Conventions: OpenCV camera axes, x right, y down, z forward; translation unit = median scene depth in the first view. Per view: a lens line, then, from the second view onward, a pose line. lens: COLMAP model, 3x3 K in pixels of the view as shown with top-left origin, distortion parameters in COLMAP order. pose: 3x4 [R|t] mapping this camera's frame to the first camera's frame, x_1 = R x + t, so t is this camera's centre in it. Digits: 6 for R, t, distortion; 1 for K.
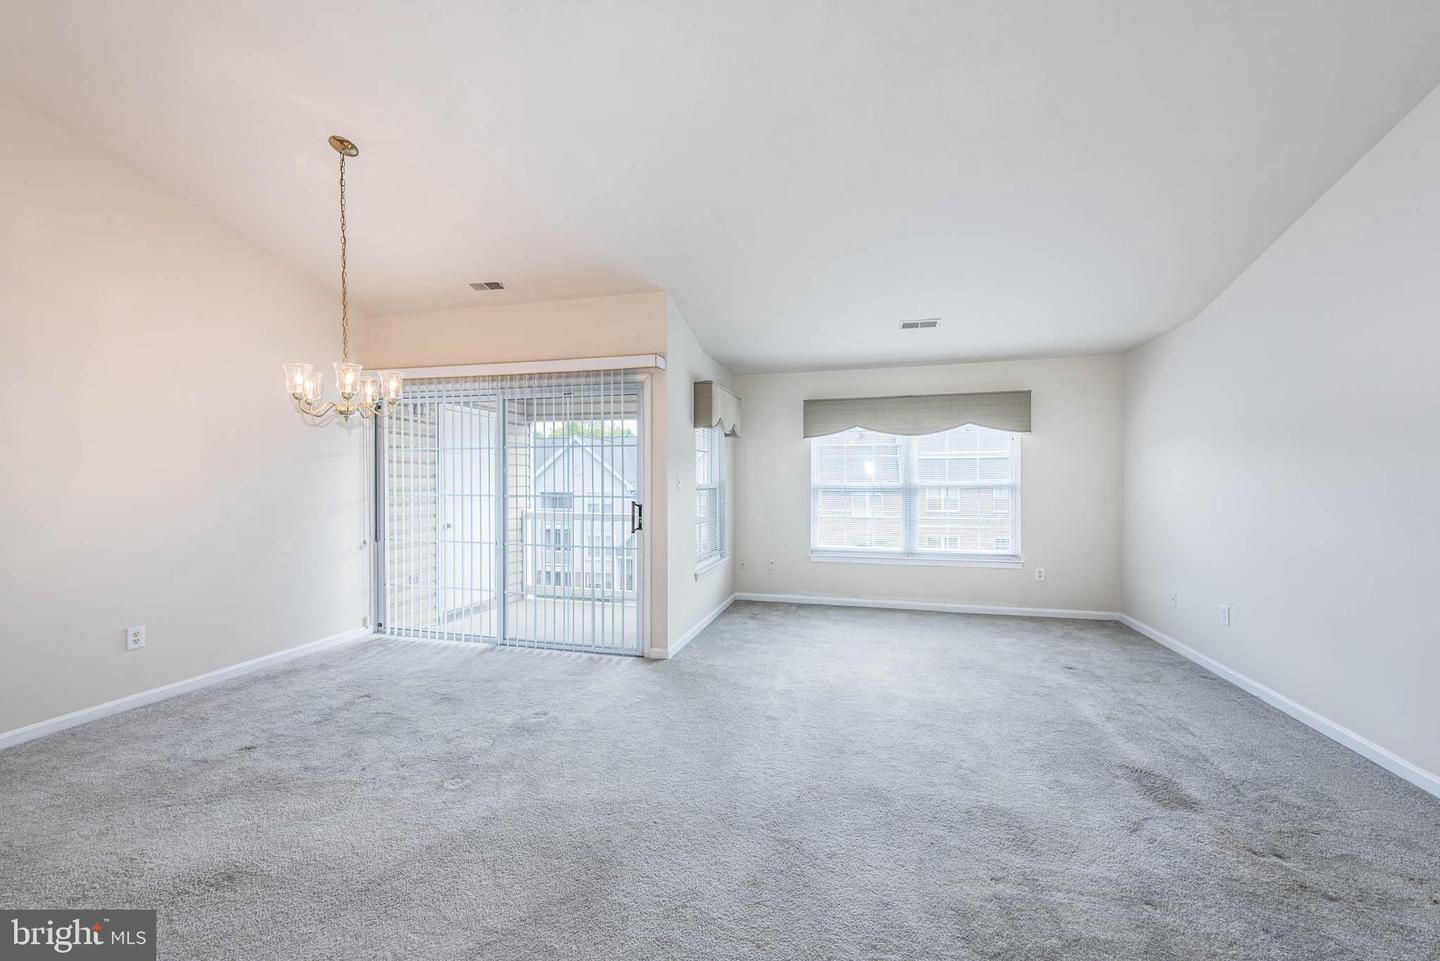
lens RADIAL K [[561.5, 0, 717.8], [0, 561.5, 486.8], [0, 0, 1]] dist [0.015024, -0.005627]
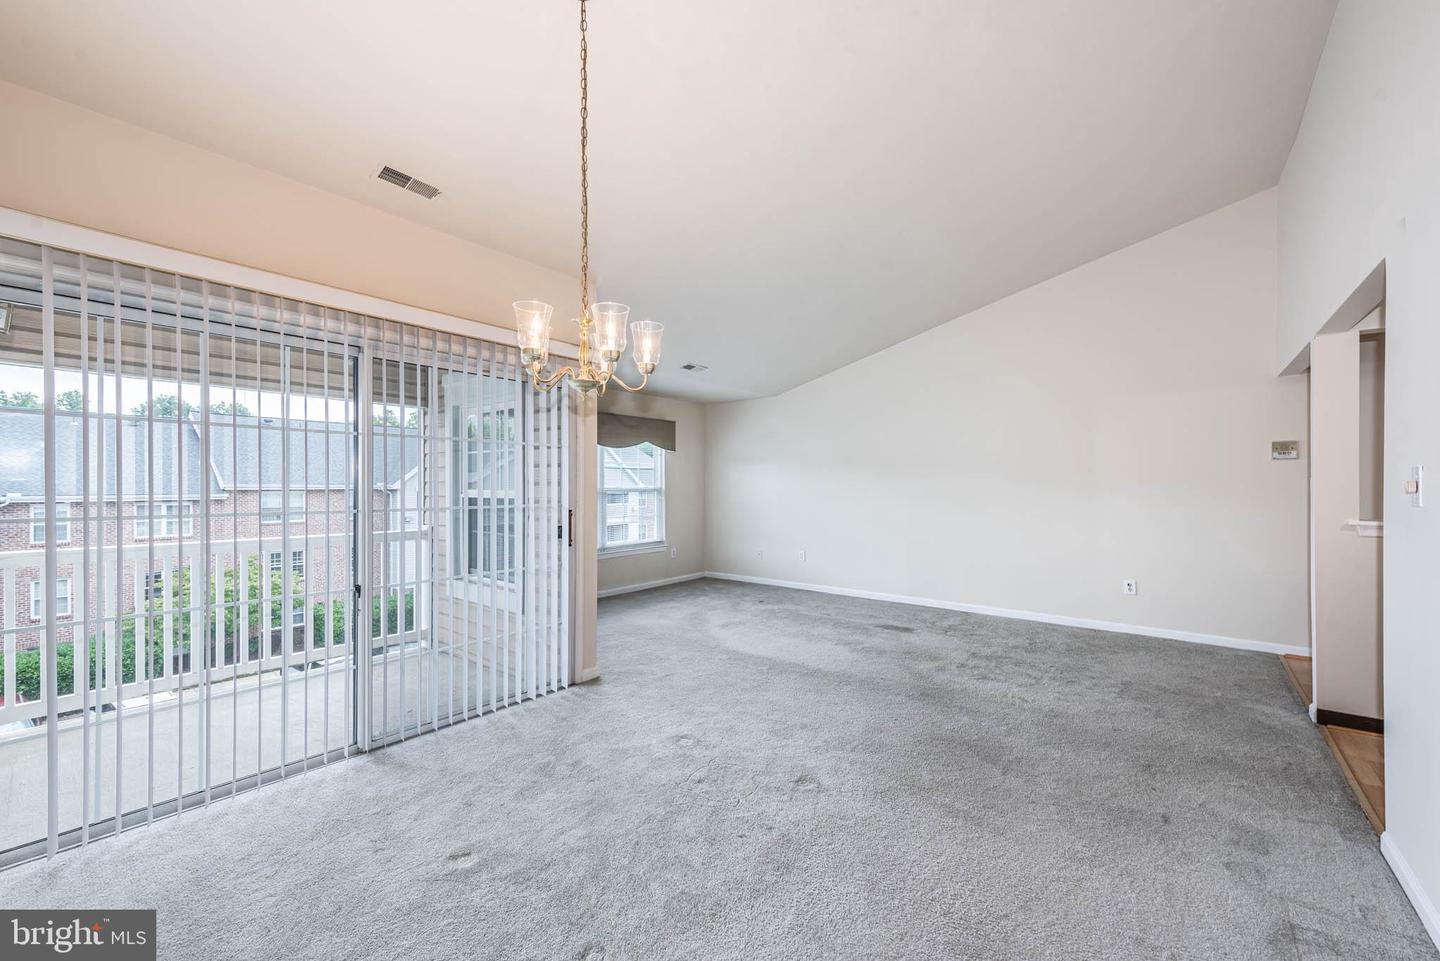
lens RADIAL K [[568.3, 0, 716.1], [0, 568.3, 474.1], [0, 0, 1]] dist [0.009695, -0.004456]
pose [[0.405692, 0.019446, 0.913803, -0.849559], [0.008997, 0.999640, -0.025267, -0.004780], [-0.913966, 0.018472, 0.405371, 0.415188]]
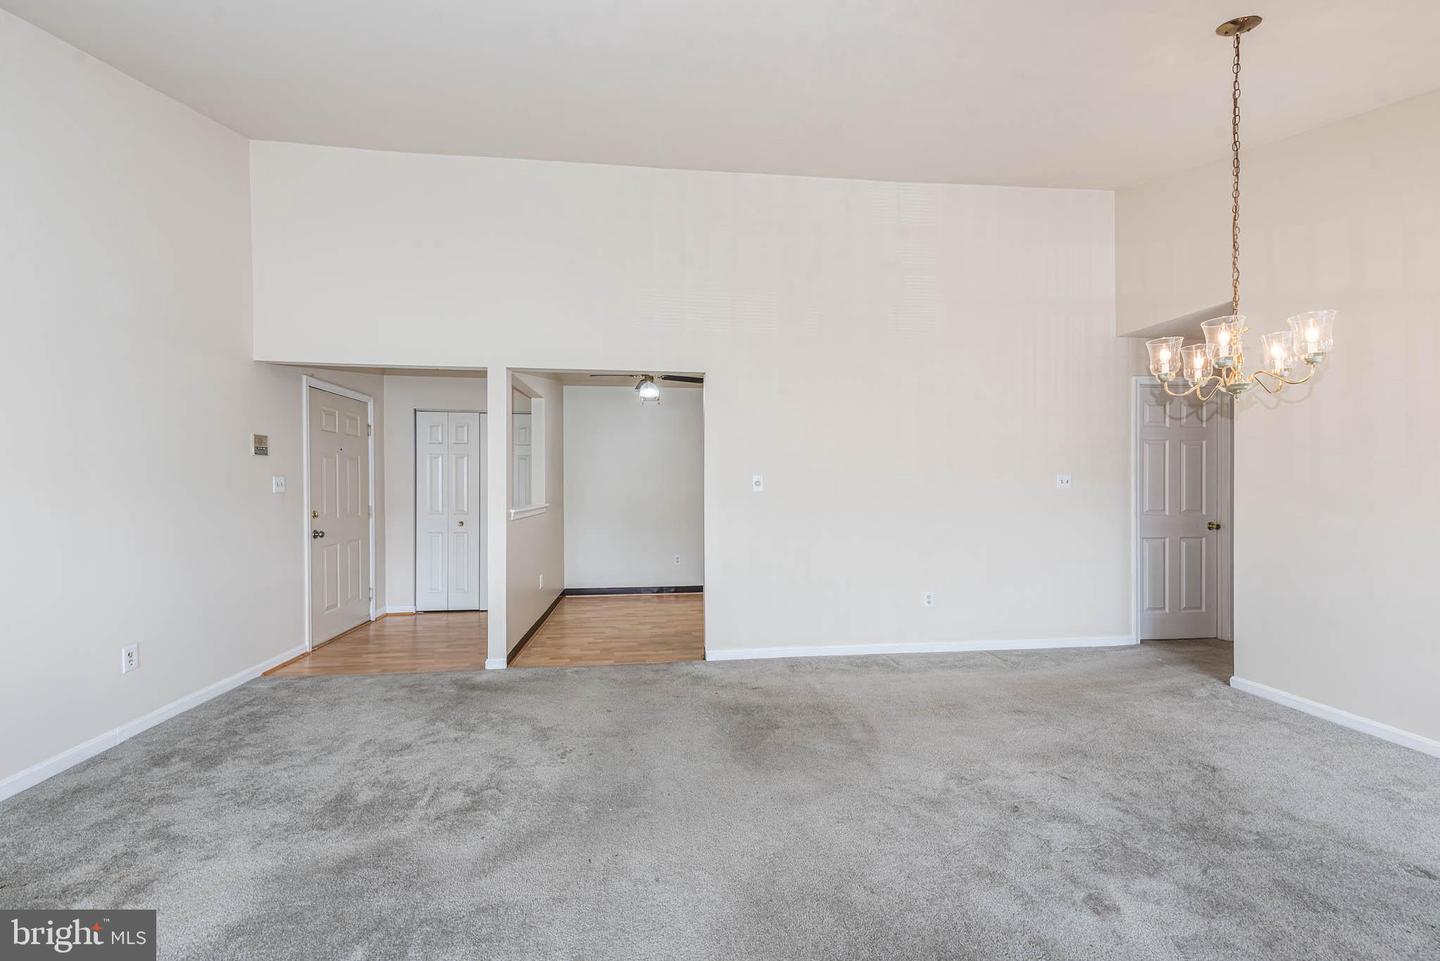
lens RADIAL K [[556.0, 0, 719.1], [0, 556.0, 483.7], [0, 0, 1]] dist [0.006962, -0.000462]
pose [[-0.931114, 0.005098, -0.364694, 0.163747], [0.002138, 0.999961, 0.008520, -0.008865], [0.364723, 0.007154, -0.931089, 1.007612]]
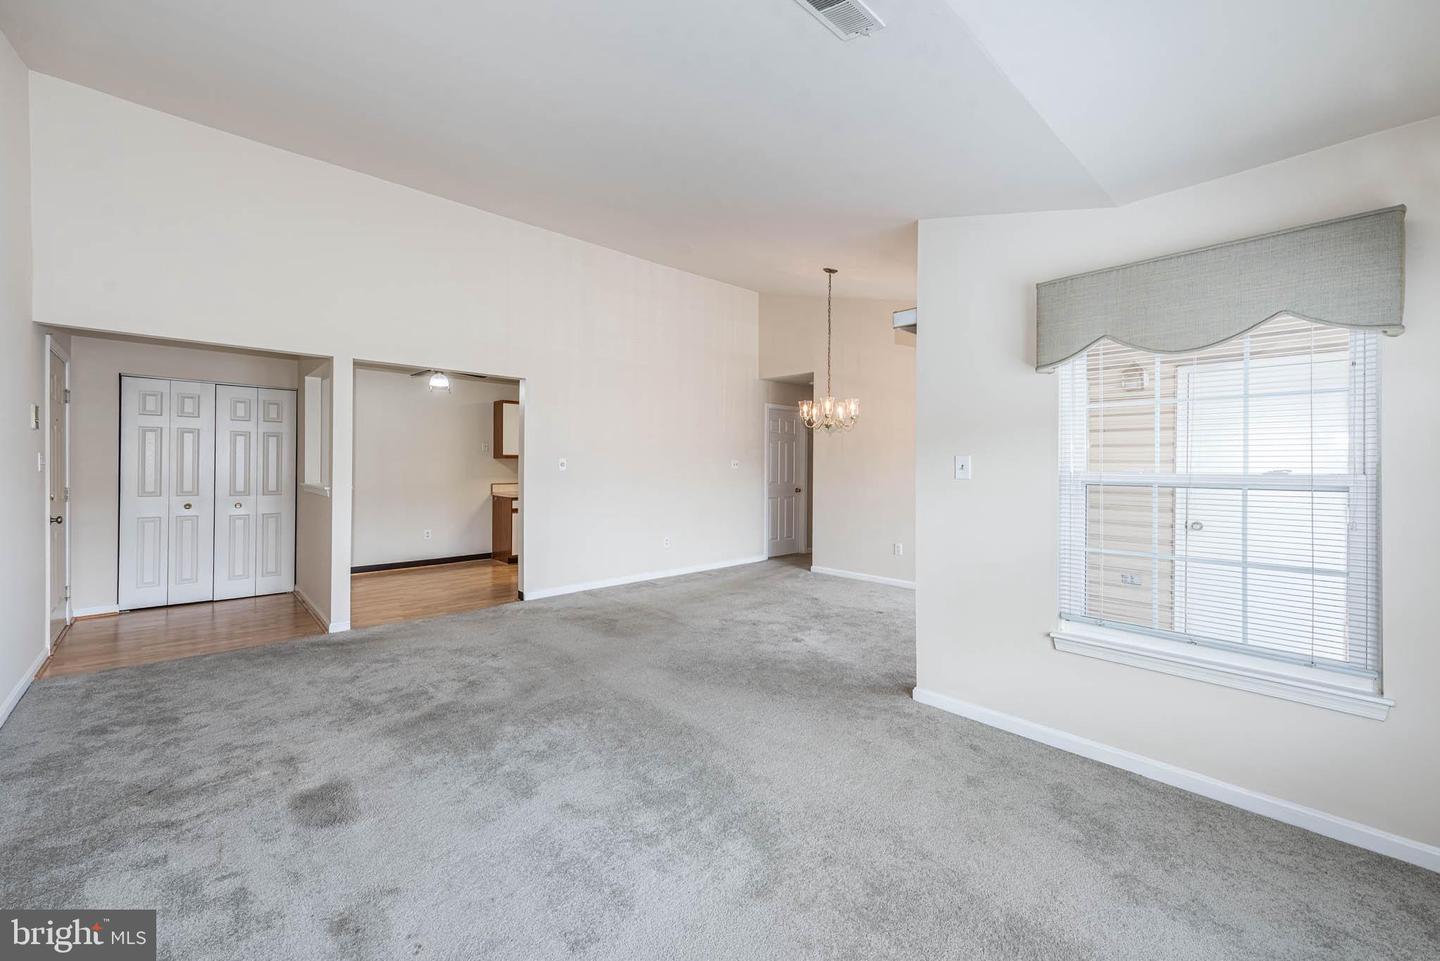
lens RADIAL K [[556.8, 0, 704.7], [0, 556.8, 462.2], [0, 0, 1]] dist [0.000063, -0.000154]
pose [[-0.543231, -0.003809, -0.839575, 0.673393], [-0.010910, 0.999937, 0.002522, -0.013644], [0.839513, 0.010529, -0.543238, 1.124754]]
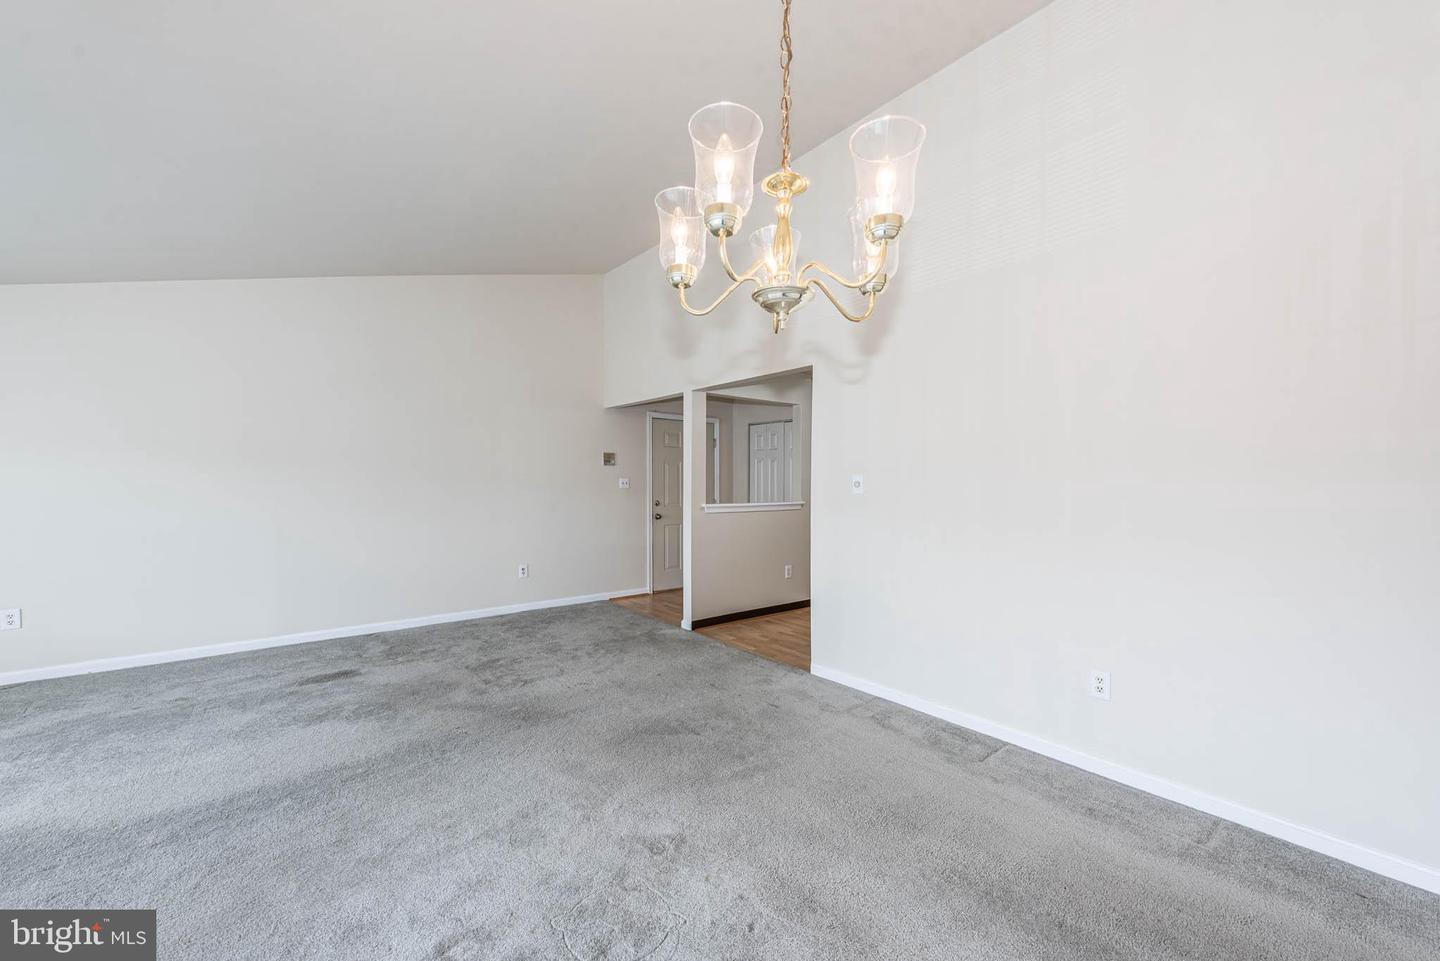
lens RADIAL K [[561.5, 0, 717.8], [0, 561.5, 486.8], [0, 0, 1]] dist [0.015024, -0.005627]
pose [[-0.808907, -0.002408, 0.587932, -0.587178], [0.006646, 0.999890, 0.013240, -0.010257], [-0.587899, 0.014618, -0.808802, 0.928767]]
